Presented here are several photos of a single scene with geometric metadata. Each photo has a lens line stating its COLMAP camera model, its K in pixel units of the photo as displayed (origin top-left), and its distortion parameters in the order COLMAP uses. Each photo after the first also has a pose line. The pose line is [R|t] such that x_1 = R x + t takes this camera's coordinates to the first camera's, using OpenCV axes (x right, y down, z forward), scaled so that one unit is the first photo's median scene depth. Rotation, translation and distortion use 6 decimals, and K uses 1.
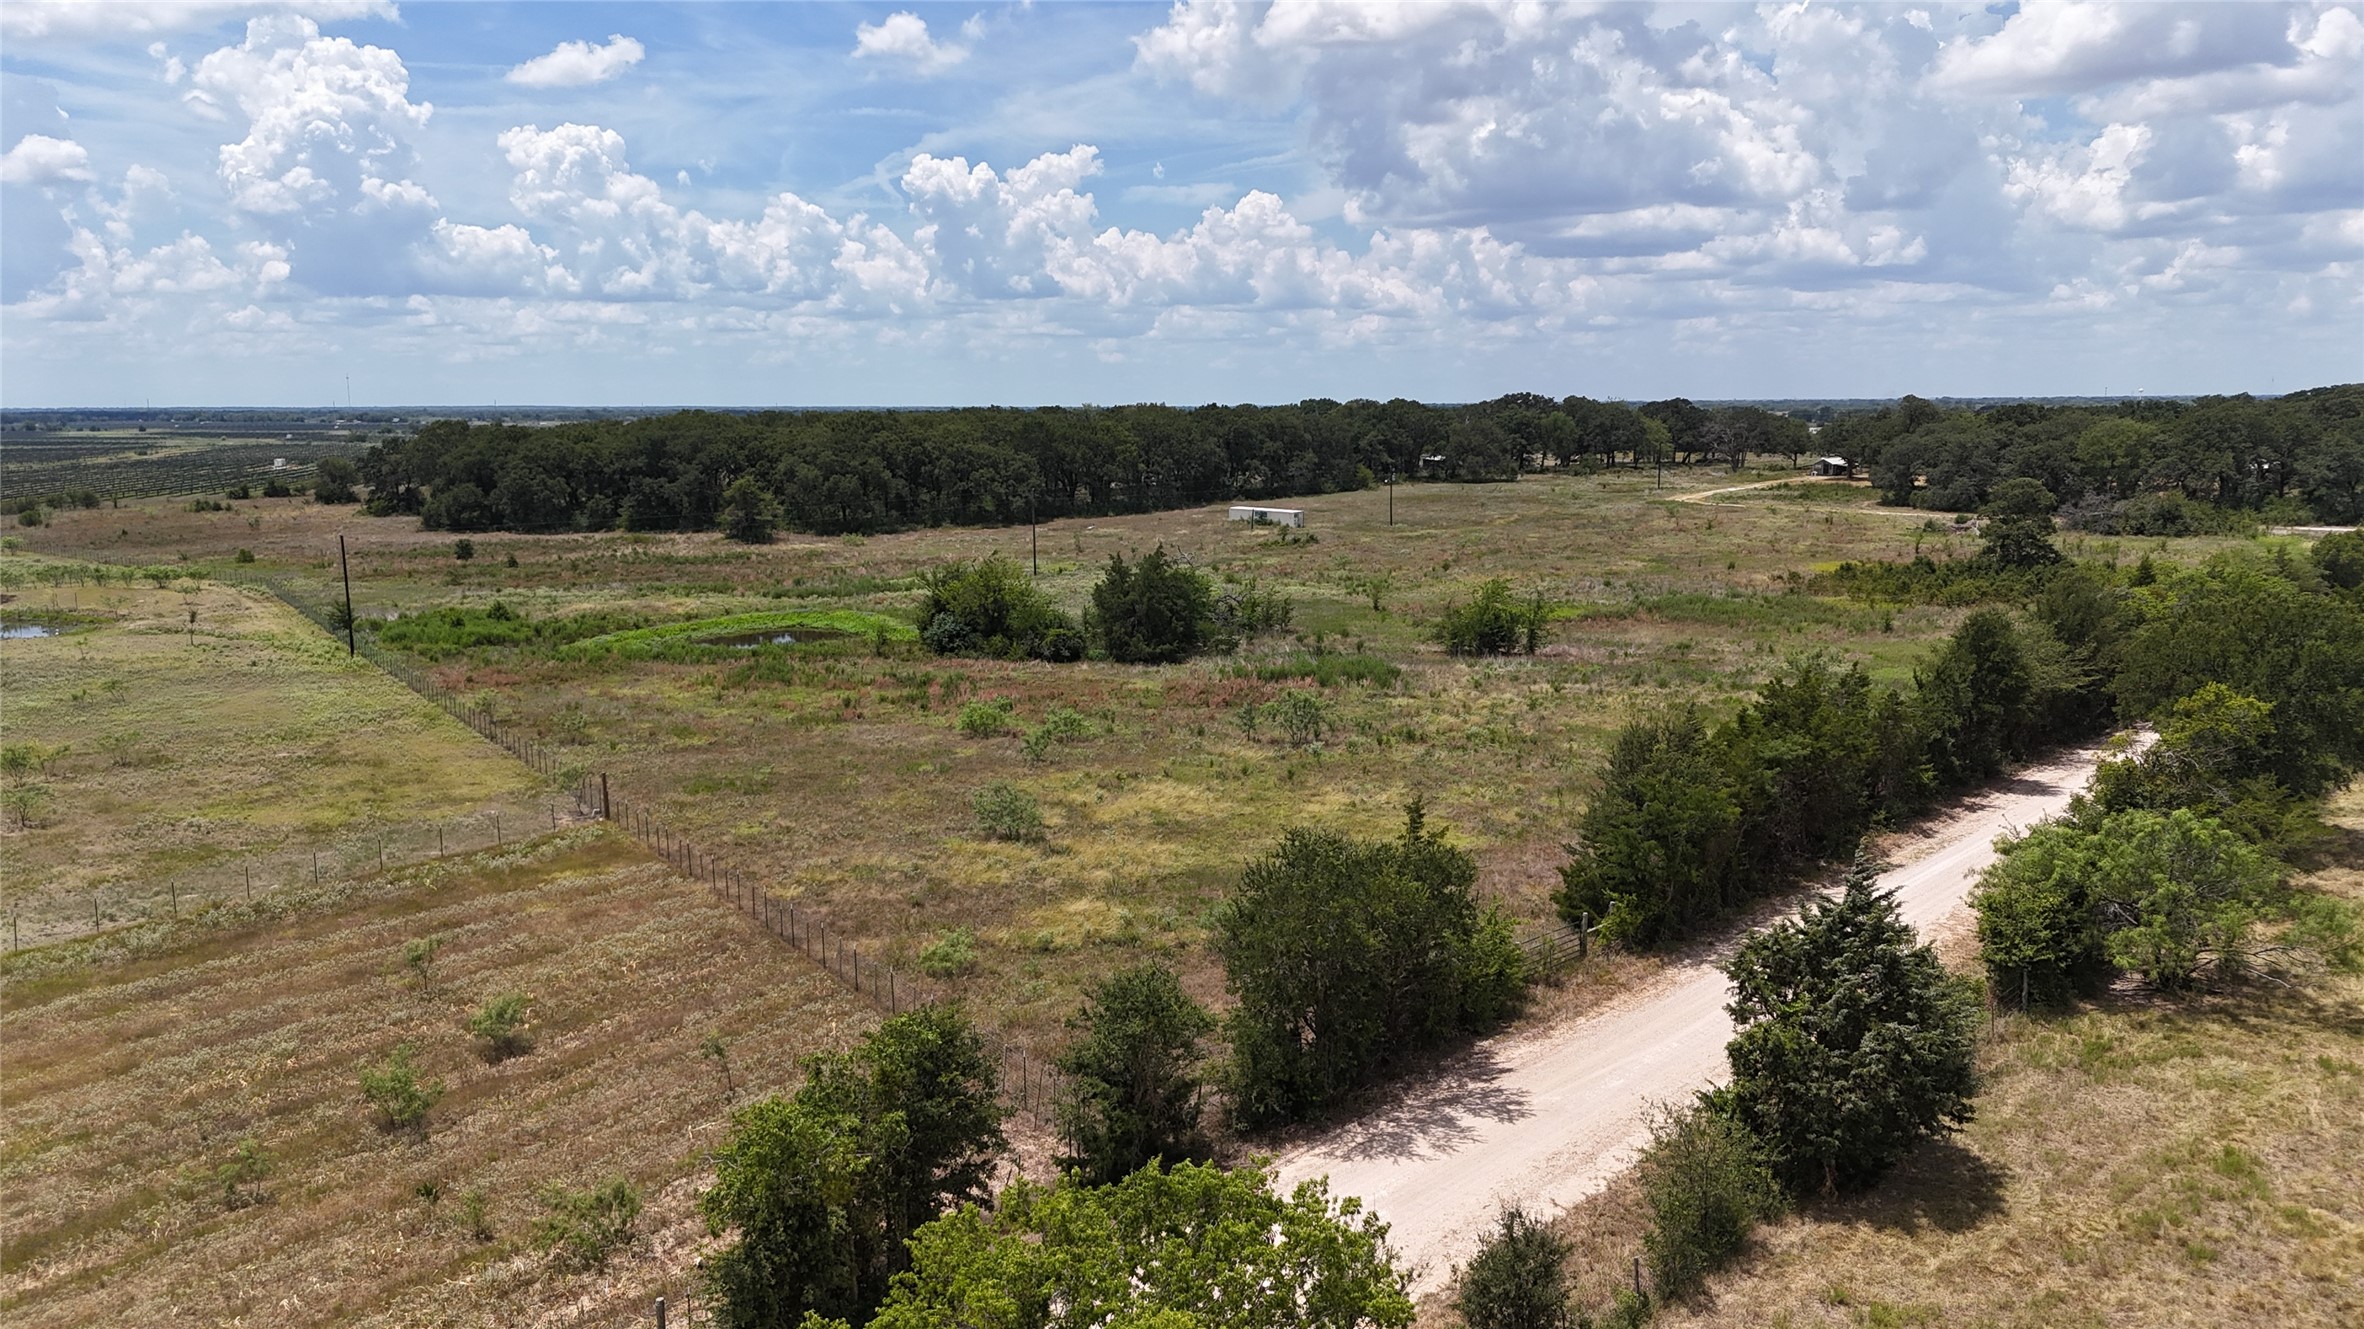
lens RADIAL K [[1754.3, 0, 1159.3], [0, 1754.3, 657.4], [0, 0, 1]] dist [0.076000, -0.066677]
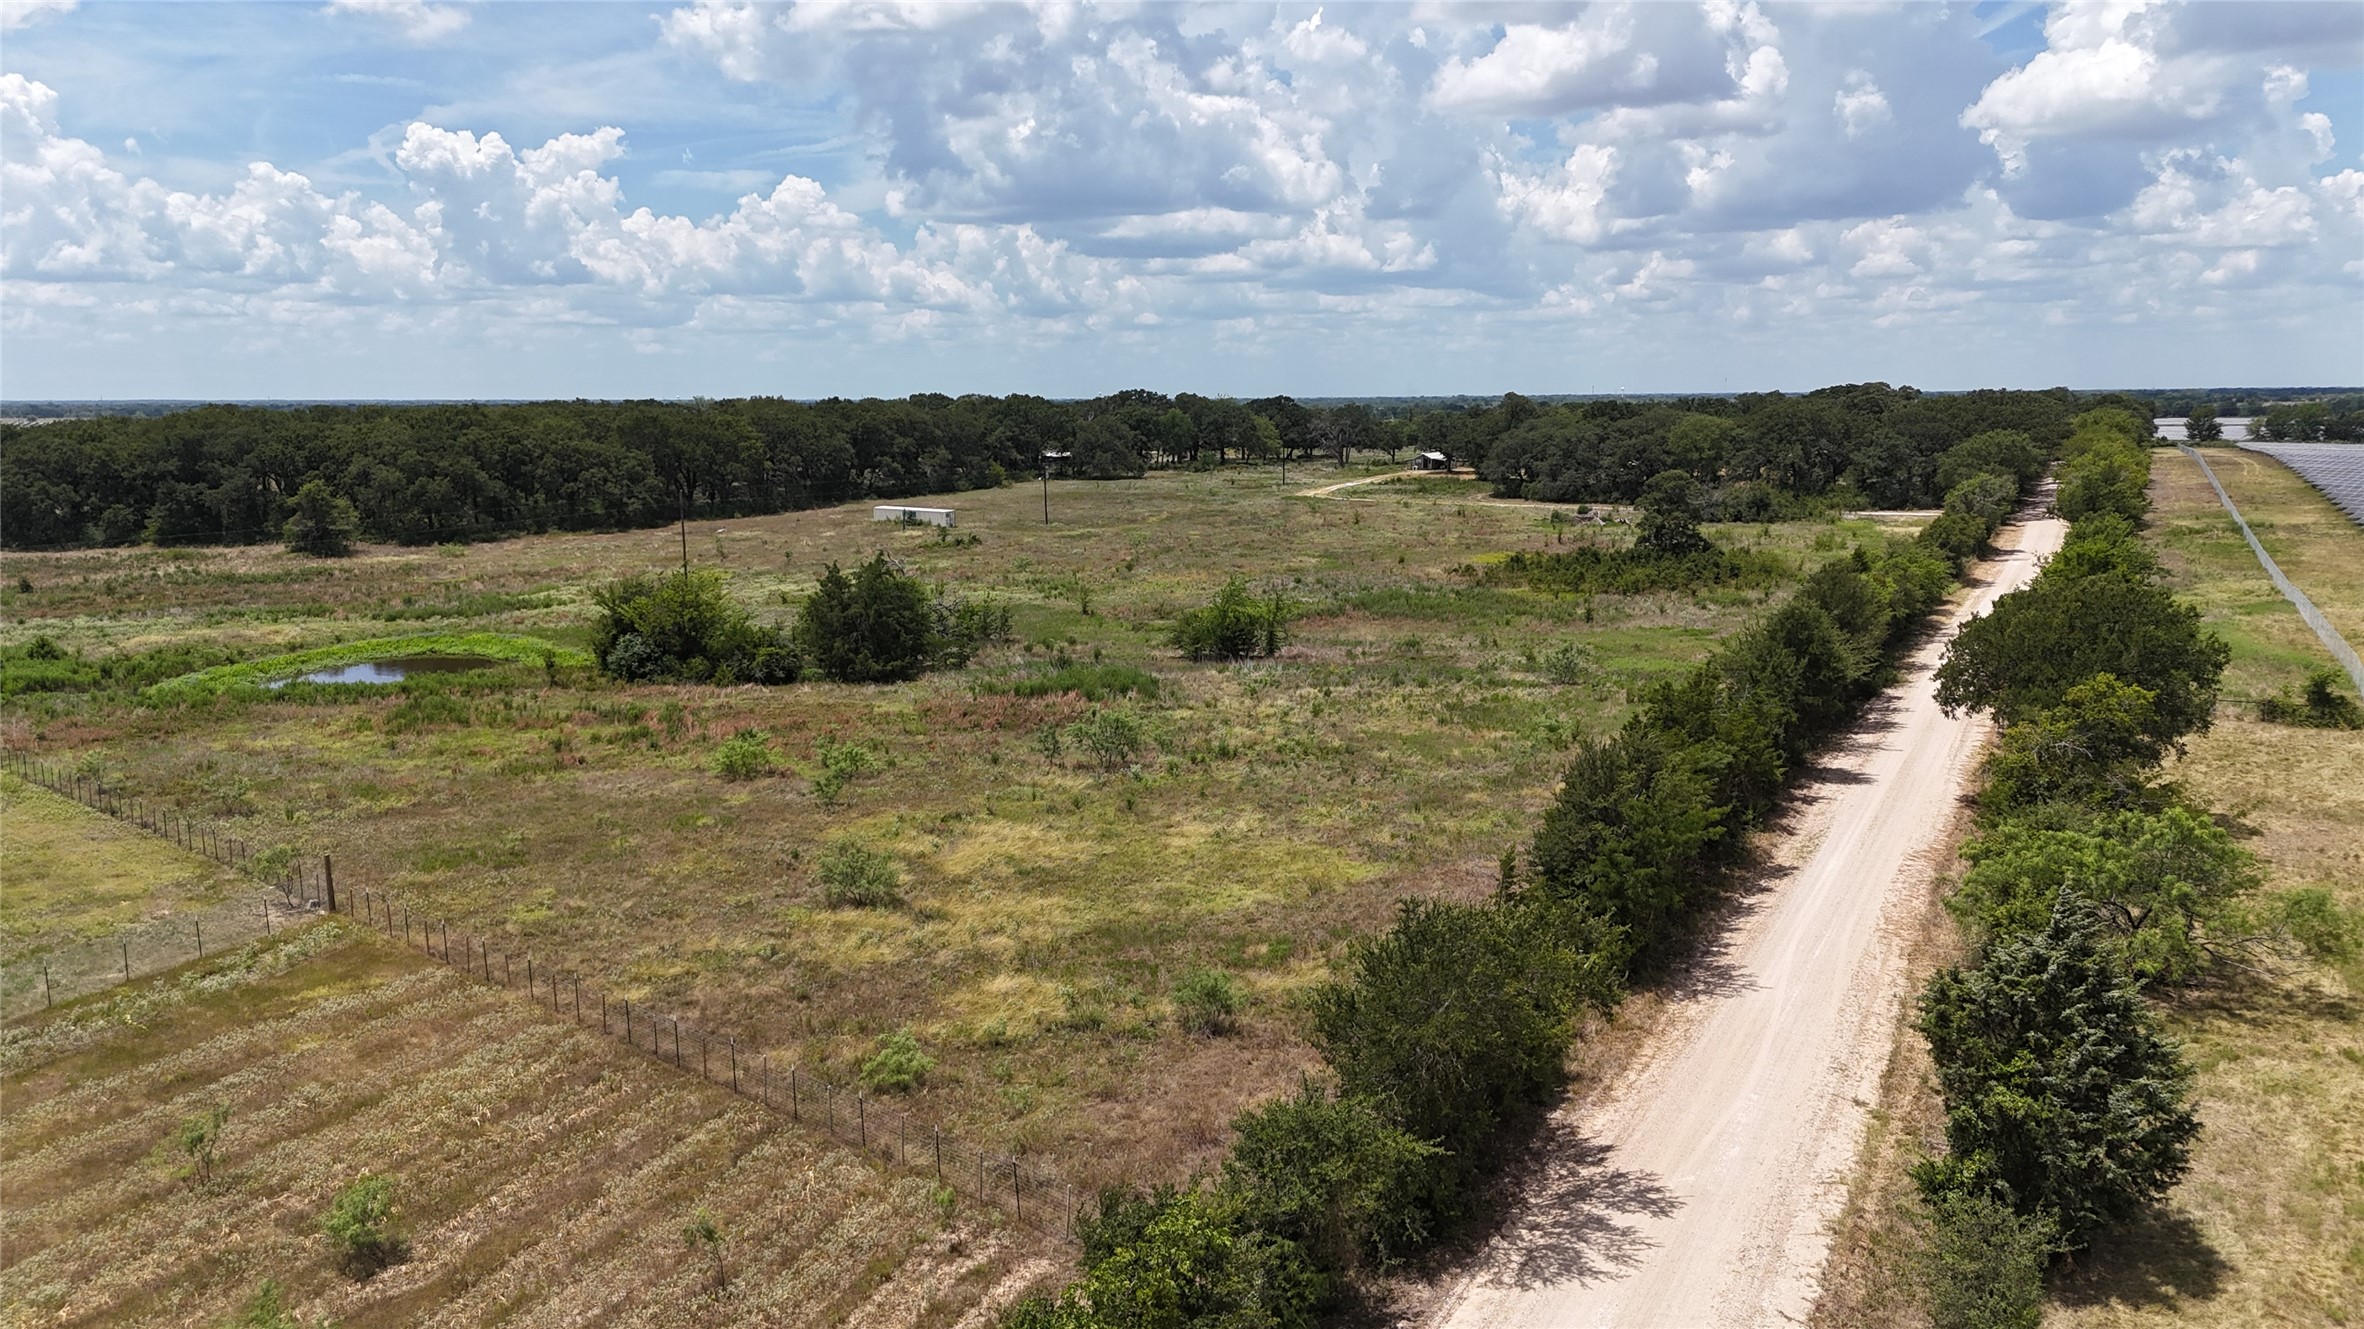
lens RADIAL K [[1754.3, 0, 1167.5], [0, 1754.3, 678.7], [0, 0, 1]] dist [0.076000, -0.066677]
pose [[0.968190, -0.040404, 0.246932, -0.077206], [0.036839, 0.999140, 0.019041, -0.009348], [-0.247489, -0.009339, 0.968846, 0.064912]]
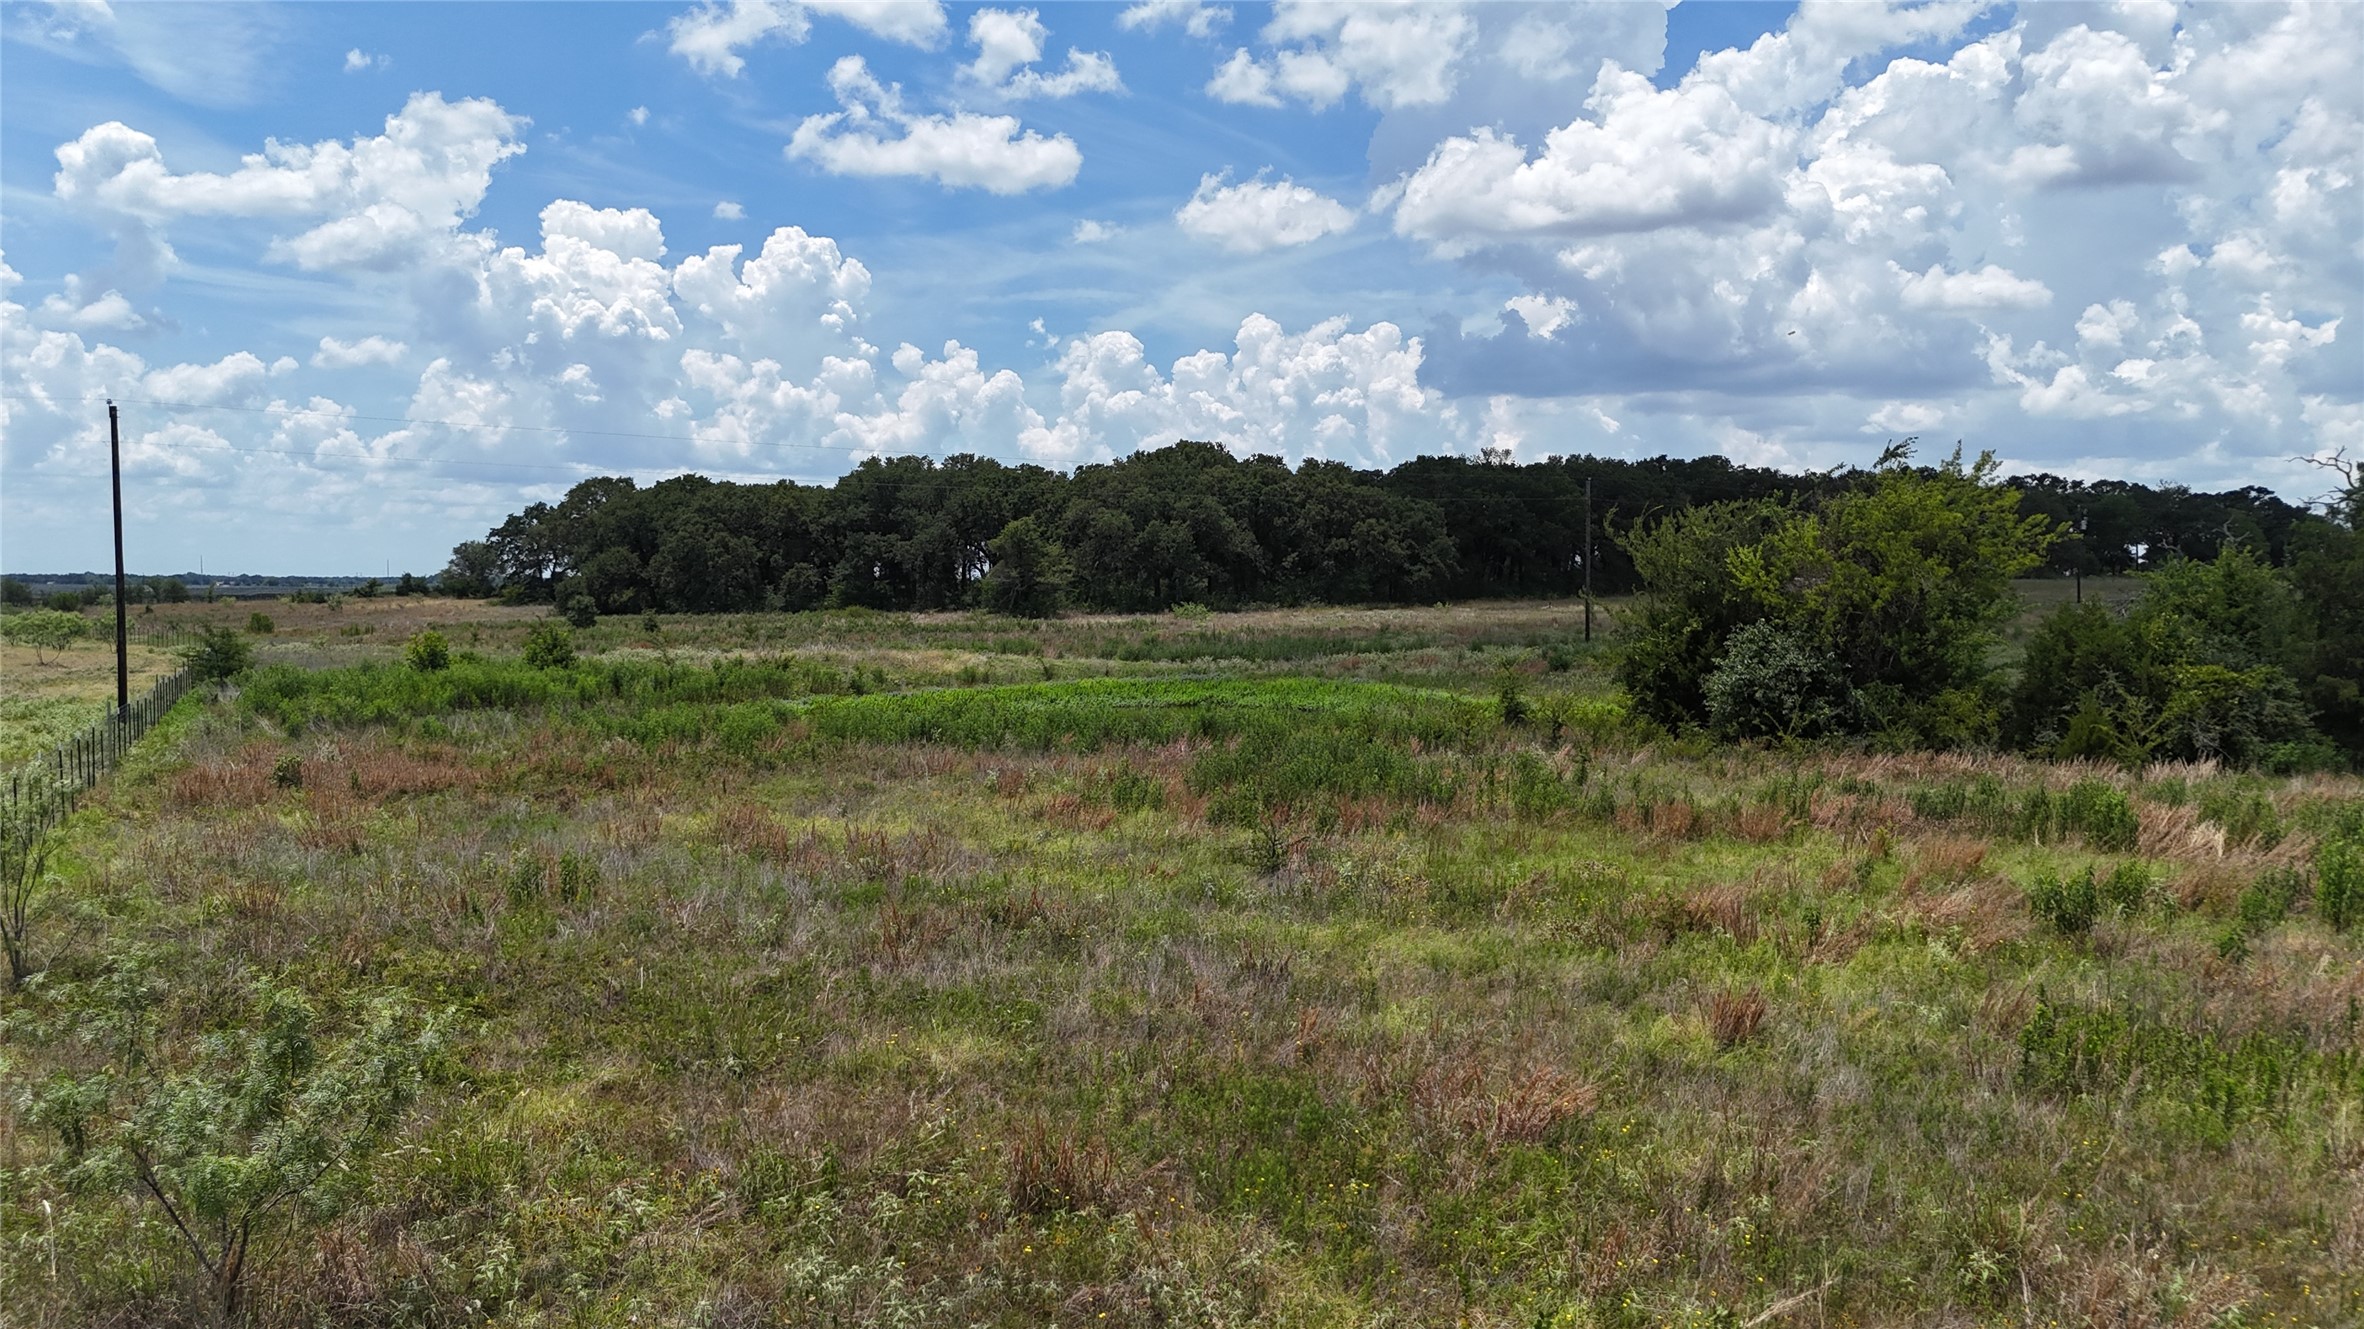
lens RADIAL K [[1754.3, 0, 1210.8], [0, 1754.3, 578.5], [0, 0, 1]] dist [0.076000, -0.066677]
pose [[0.996598, 0.010189, -0.081780, -0.188207], [-0.021768, 0.989631, -0.141975, 0.015525], [0.079485, 0.143272, 0.986486, 0.623450]]
